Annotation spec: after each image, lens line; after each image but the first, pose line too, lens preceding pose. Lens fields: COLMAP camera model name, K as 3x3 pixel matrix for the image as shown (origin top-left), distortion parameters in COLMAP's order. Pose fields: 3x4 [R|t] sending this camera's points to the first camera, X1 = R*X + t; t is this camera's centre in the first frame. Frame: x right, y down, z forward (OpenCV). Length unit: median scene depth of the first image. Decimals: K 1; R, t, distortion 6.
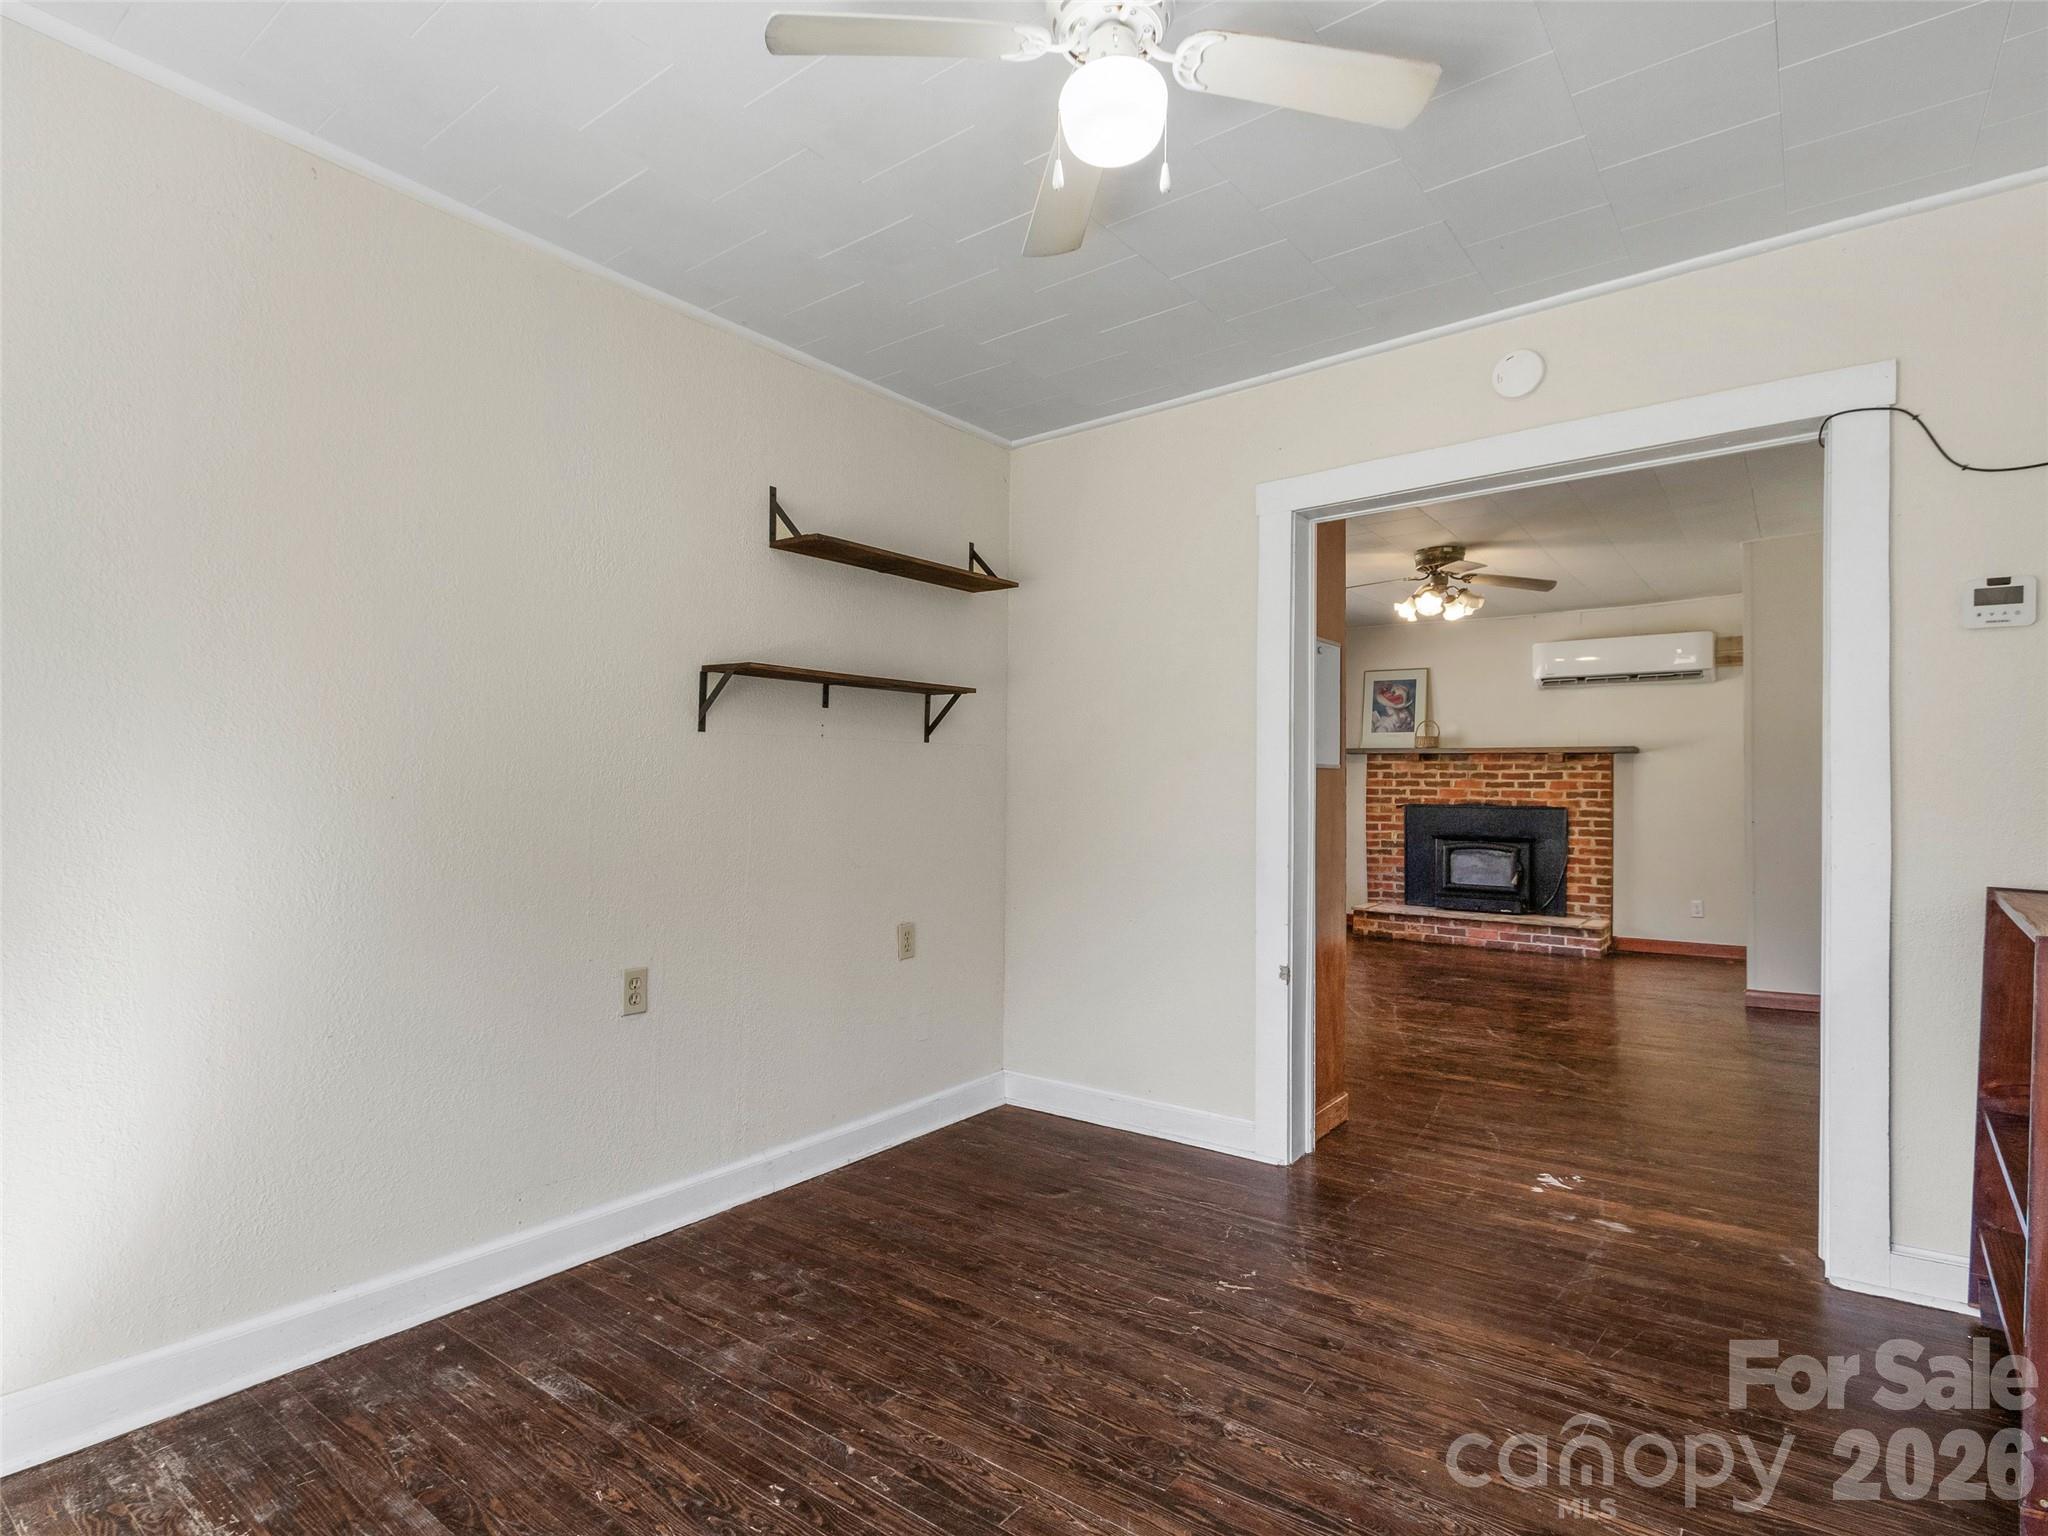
lens RADIAL K [[1062.9, 0, 1024.3], [0, 1062.9, 769.5], [0, 0, 1]] dist [0.004308, 0.001430]
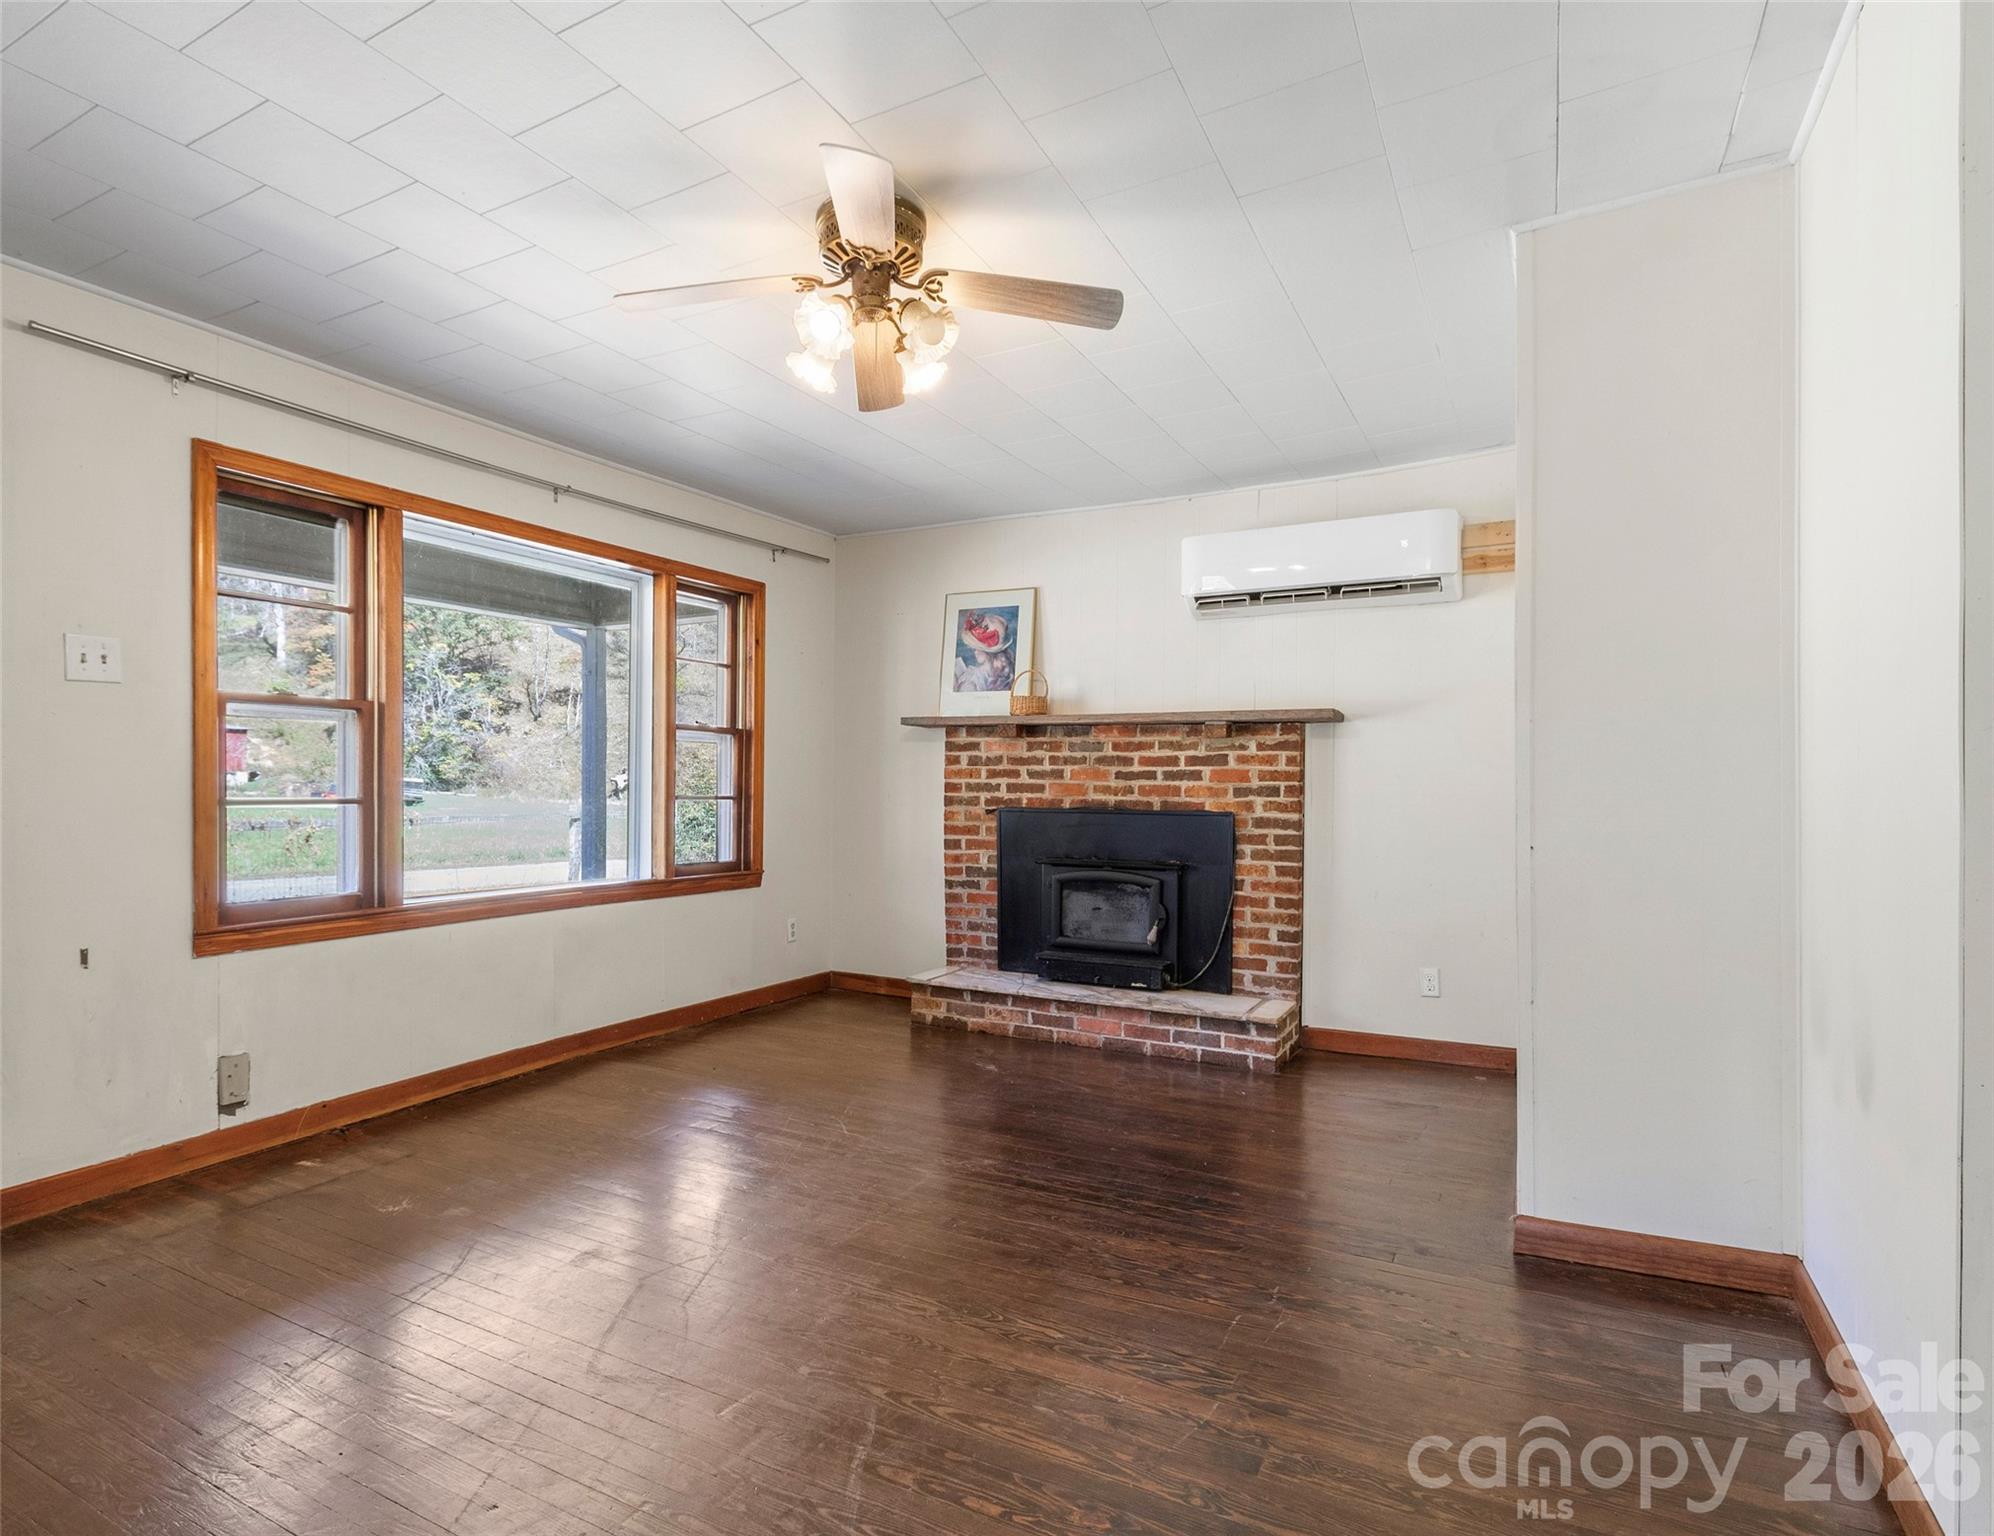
lens RADIAL K [[1054.8, 0, 989.4], [0, 1054.8, 788.8], [0, 0, 1]] dist [0.005529, 0.001578]
pose [[0.988087, -0.002094, 0.153881, 0.268011], [-0.000939, 0.999807, 0.019638, 0.010120], [-0.153893, -0.019549, 0.987894, 0.411368]]
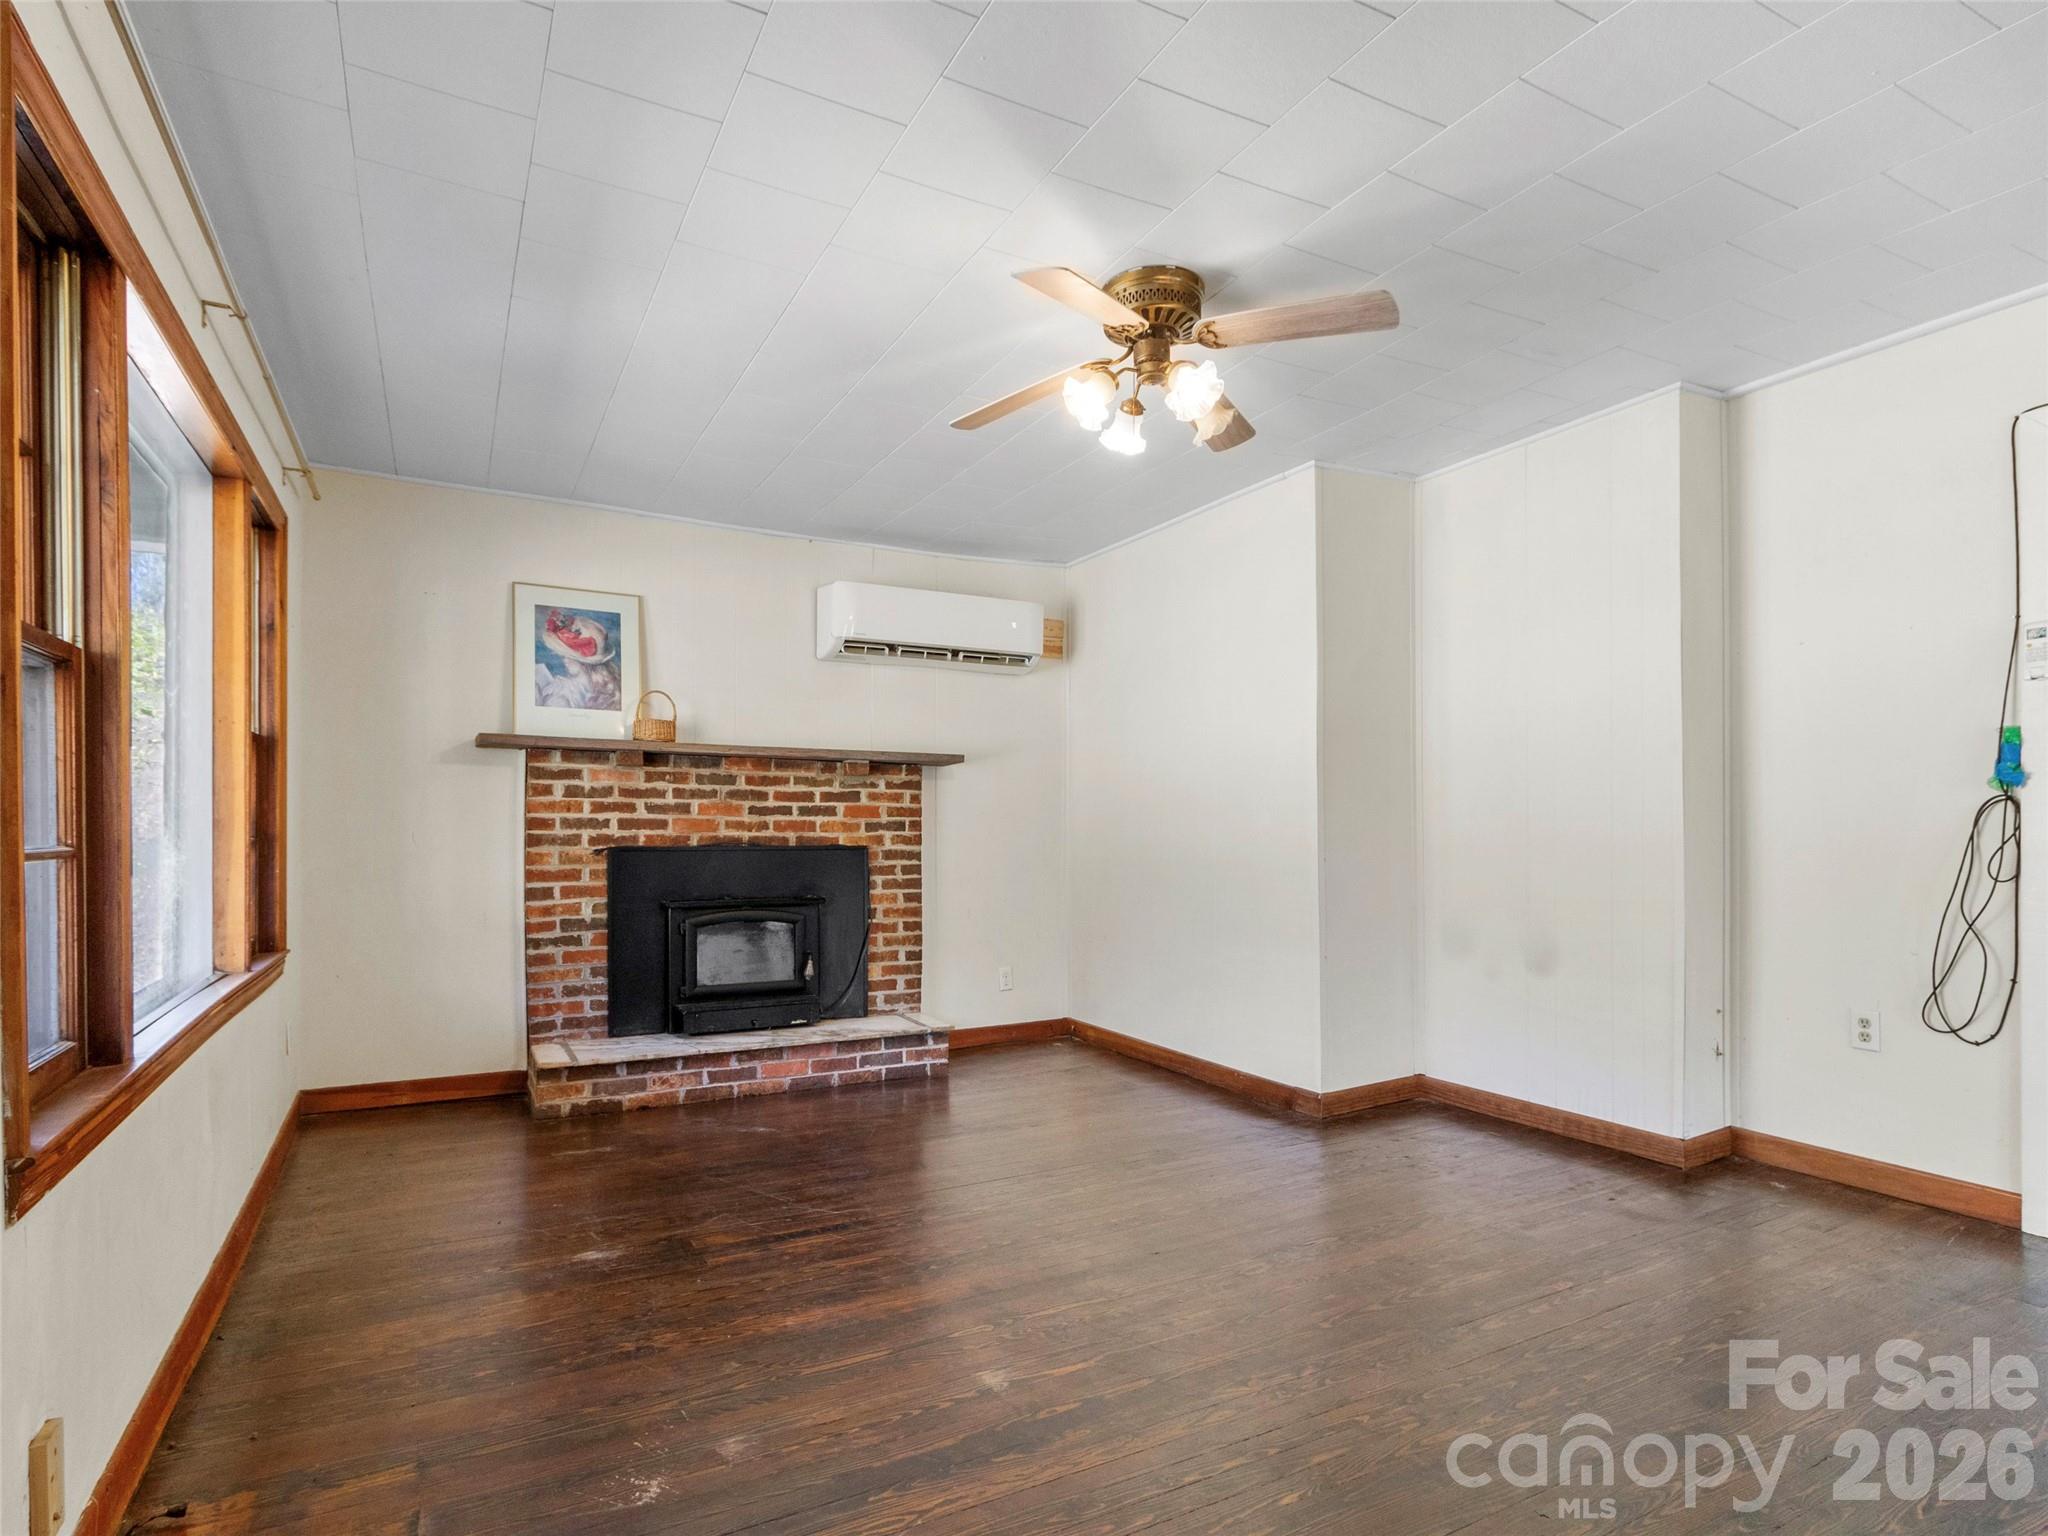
lens RADIAL K [[1062.9, 0, 981.9], [0, 1062.9, 829.4], [0, 0, 1]] dist [0.004308, 0.001430]
pose [[0.426040, -0.005935, 0.904685, -0.040354], [-0.009764, 0.999890, 0.011158, 0.016944], [-0.904652, -0.013587, 0.425935, 0.631835]]
